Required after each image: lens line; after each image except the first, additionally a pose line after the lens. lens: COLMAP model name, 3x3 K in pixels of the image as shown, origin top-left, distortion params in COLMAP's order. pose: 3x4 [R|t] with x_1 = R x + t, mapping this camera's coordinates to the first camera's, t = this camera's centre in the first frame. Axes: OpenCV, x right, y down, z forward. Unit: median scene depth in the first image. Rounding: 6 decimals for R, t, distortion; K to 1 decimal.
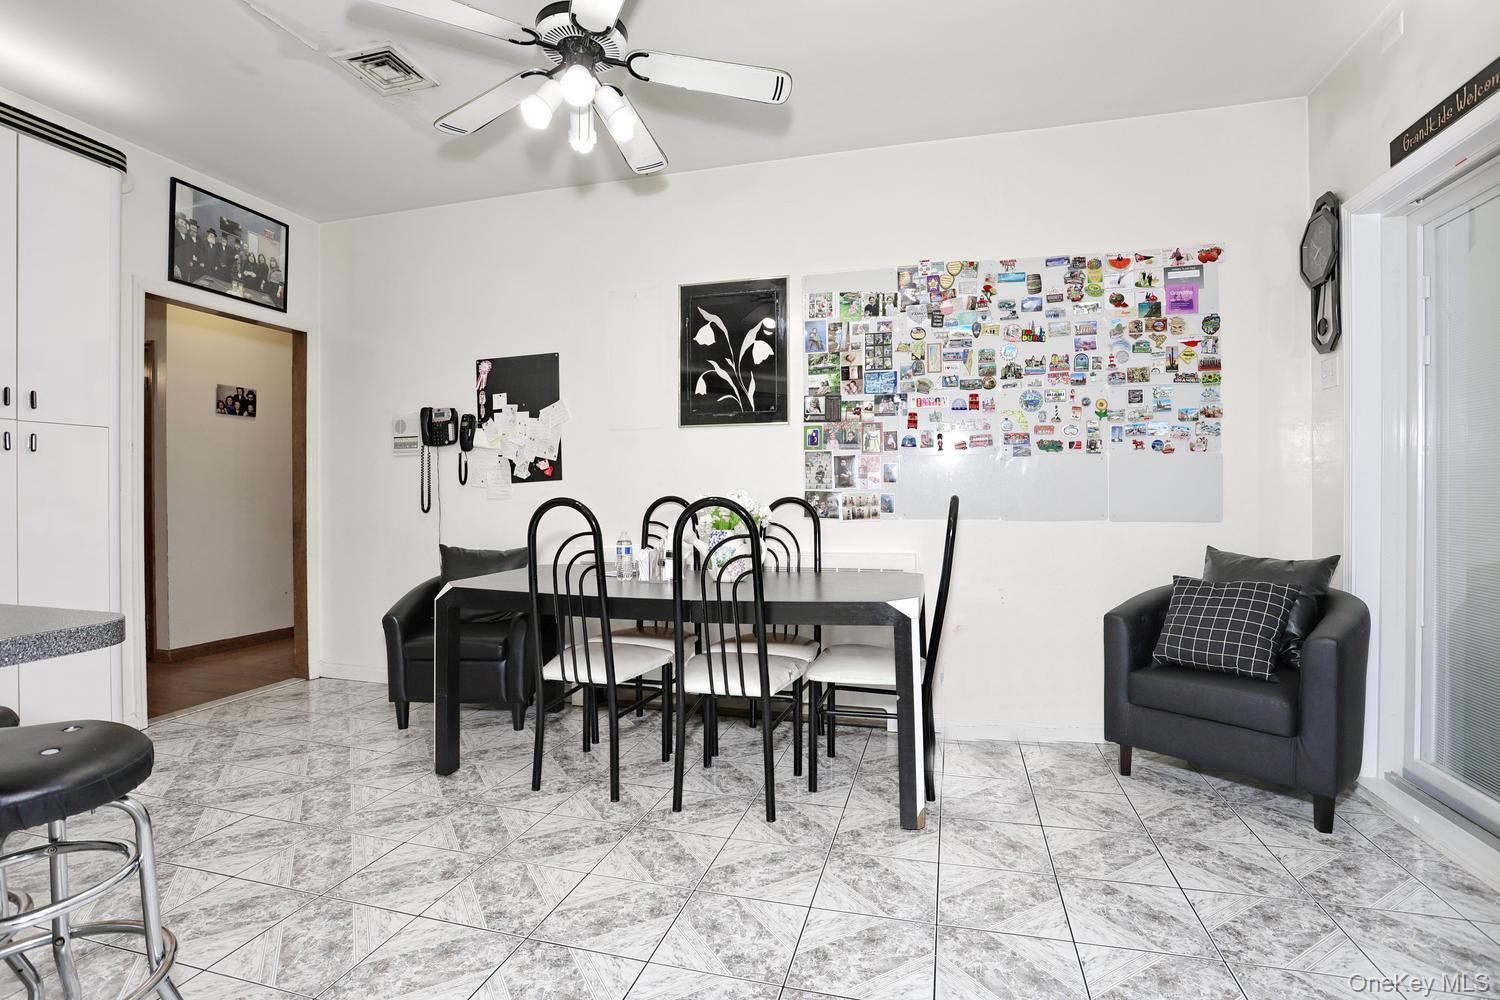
lens RADIAL K [[731.6, 0, 742.9], [0, 731.6, 492.6], [0, 0, 1]] dist [-0.074261, 0.037327]
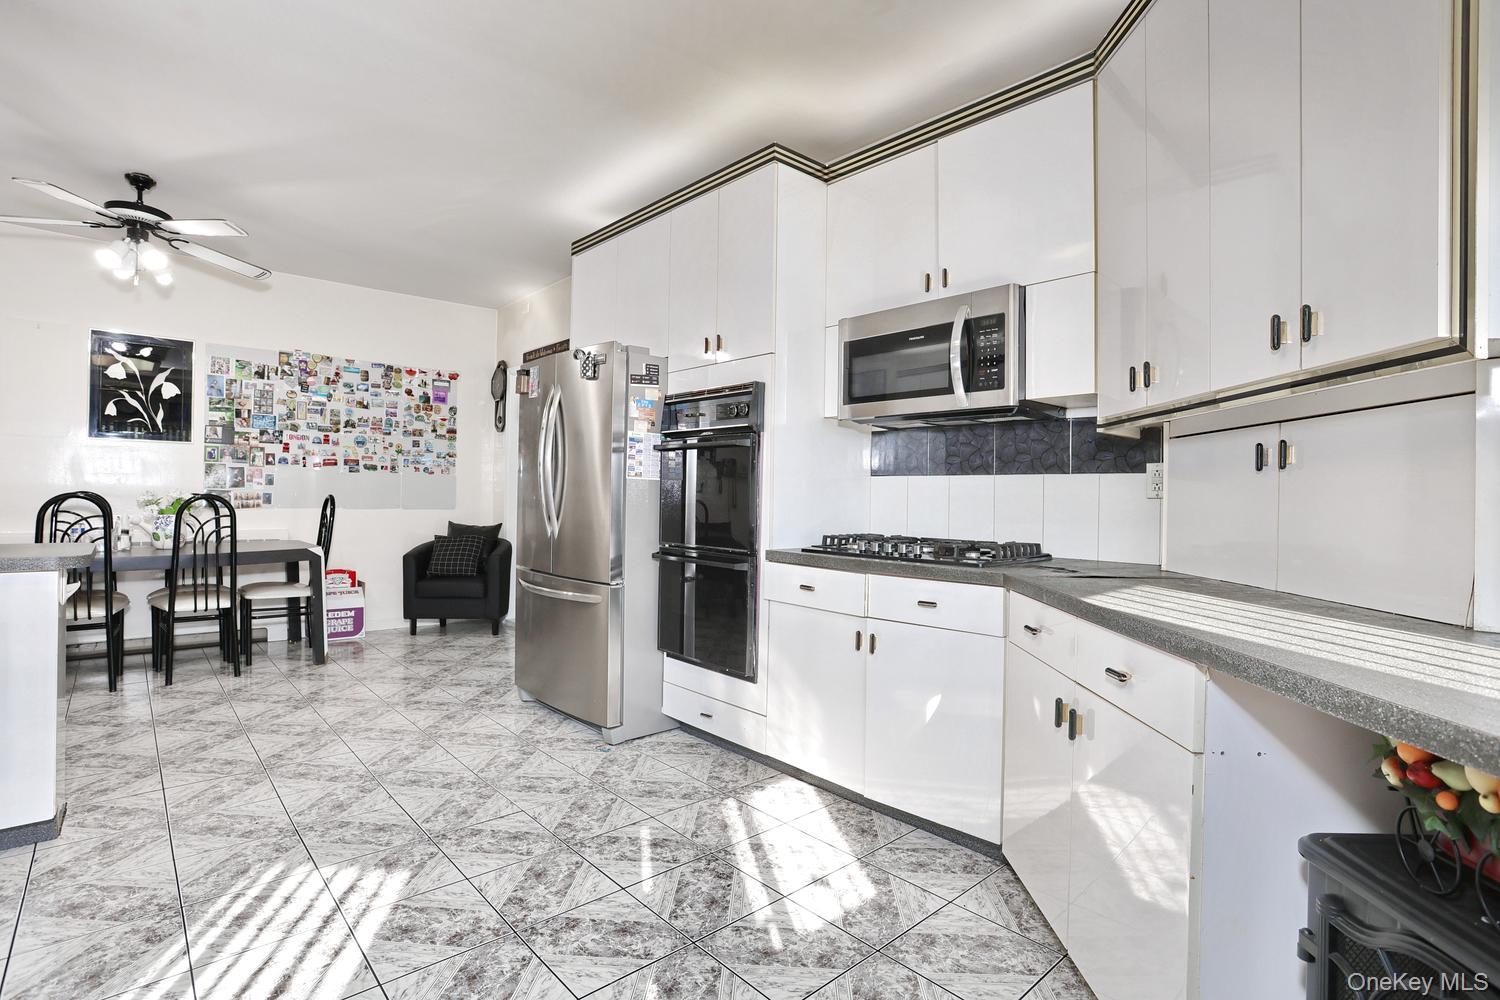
lens RADIAL K [[731.6, 0, 742.9], [0, 731.6, 492.6], [0, 0, 1]] dist [-0.074261, 0.037327]
pose [[0.538115, 0.015550, 0.842728, -0.575065], [-0.018298, 0.999810, -0.006765, -0.006550], [-0.842673, -0.011780, 0.538297, -0.736751]]
